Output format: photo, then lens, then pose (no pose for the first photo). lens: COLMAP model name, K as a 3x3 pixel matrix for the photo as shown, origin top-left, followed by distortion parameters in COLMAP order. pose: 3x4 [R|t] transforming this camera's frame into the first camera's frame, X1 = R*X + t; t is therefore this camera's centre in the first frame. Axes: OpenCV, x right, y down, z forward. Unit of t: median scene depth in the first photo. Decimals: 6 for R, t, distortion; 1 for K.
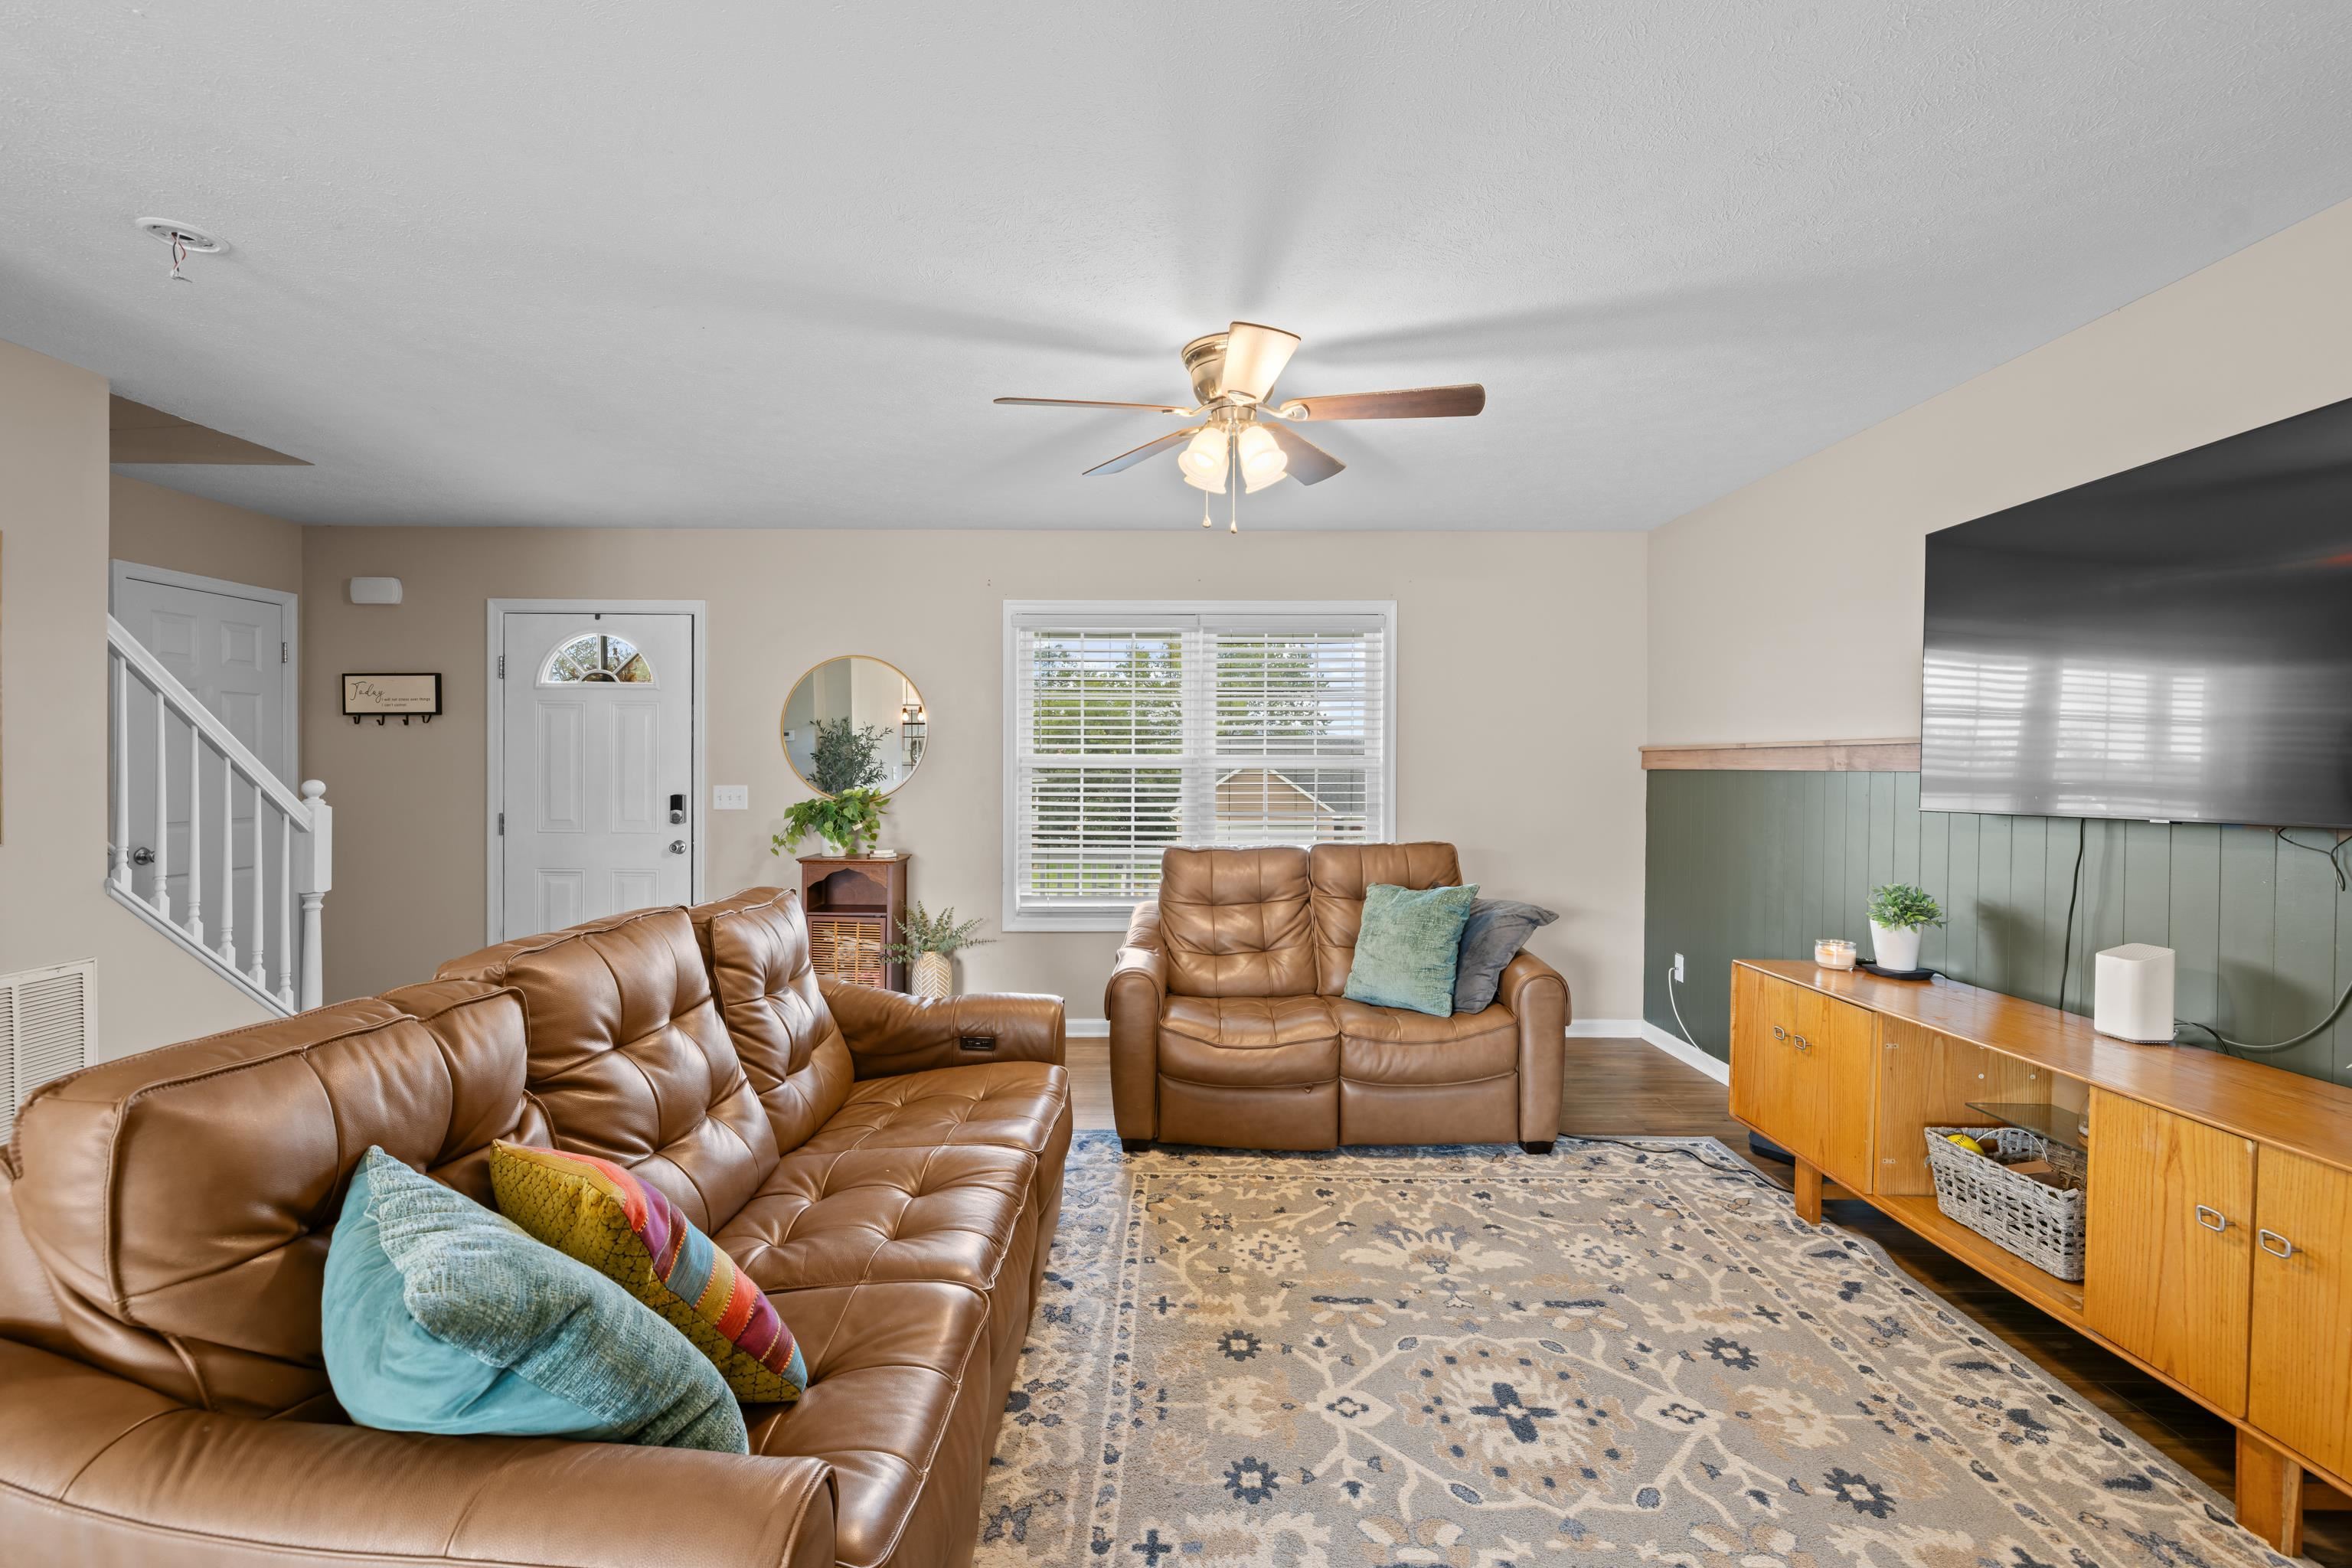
lens RADIAL K [[1000.2, 0, 1172.2], [0, 1000.2, 775.9], [0, 0, 1]] dist [0.000560, 0.000513]
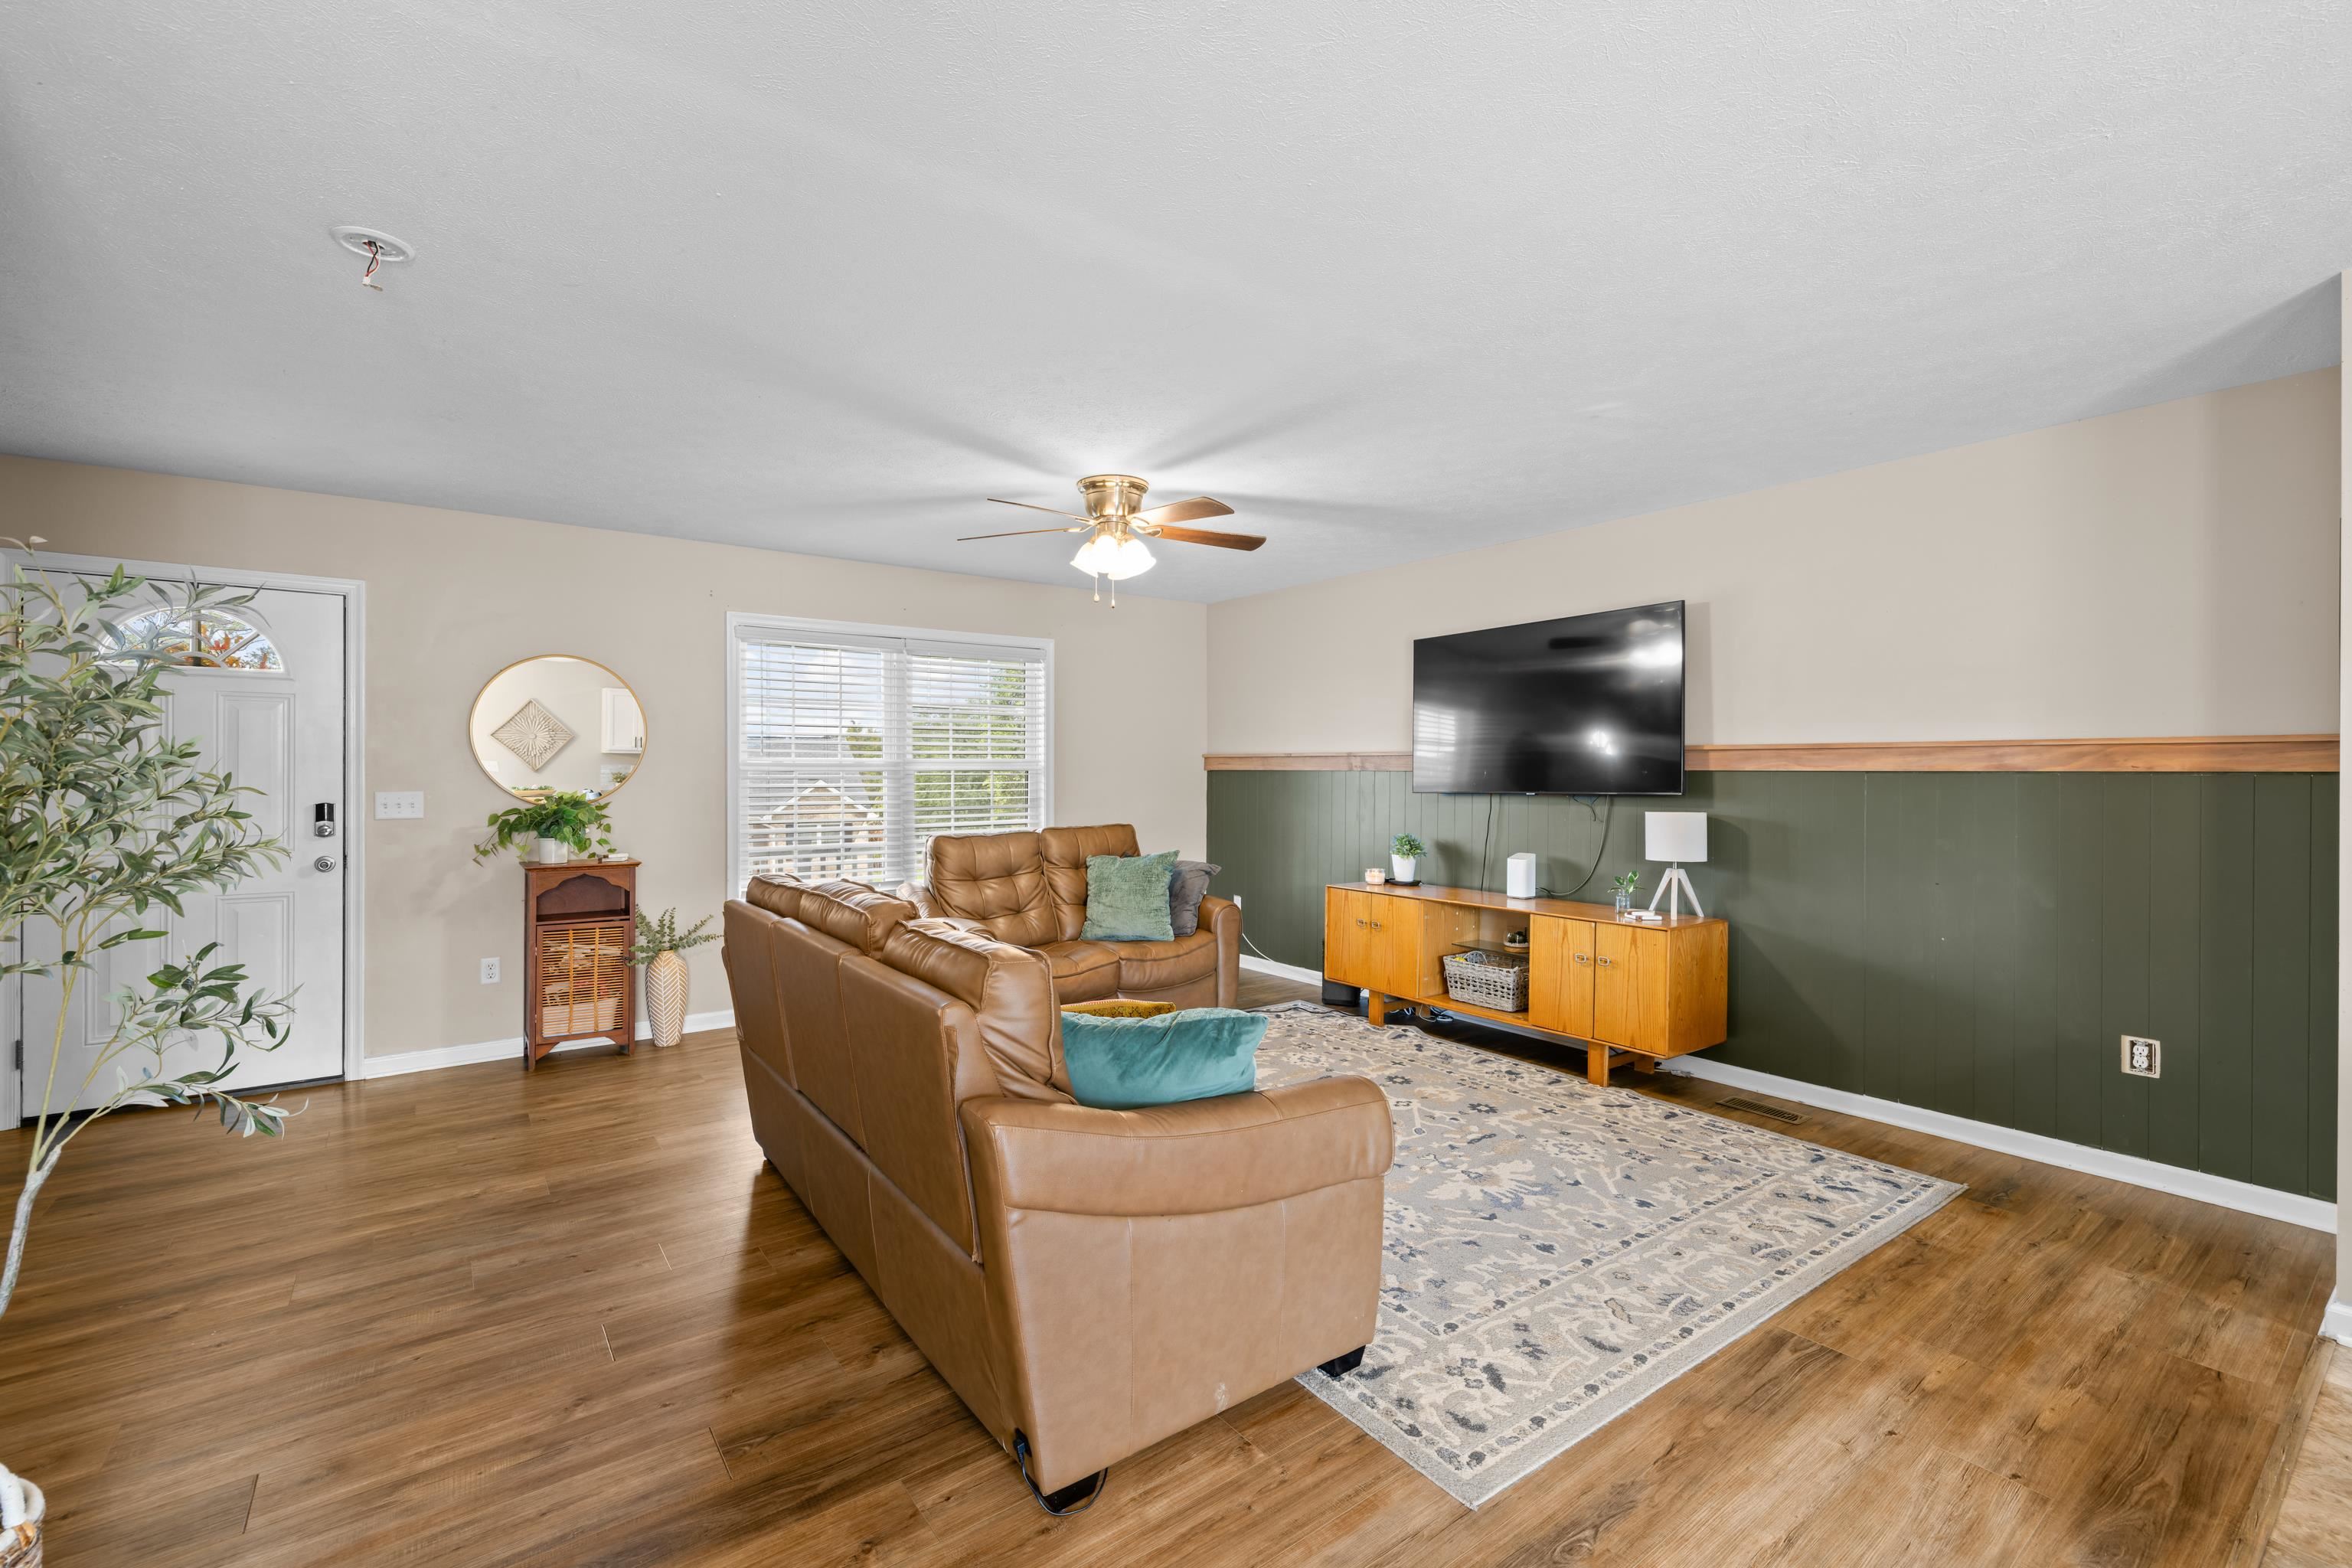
lens RADIAL K [[1000.2, 0, 1172.2], [0, 1000.2, 775.9], [0, 0, 1]] dist [0.000560, 0.000513]
pose [[0.807227, -0.006755, 0.590202, -0.650242], [0.007352, 0.999972, 0.001390, -0.000897], [-0.590195, 0.003217, 0.807255, -0.196659]]
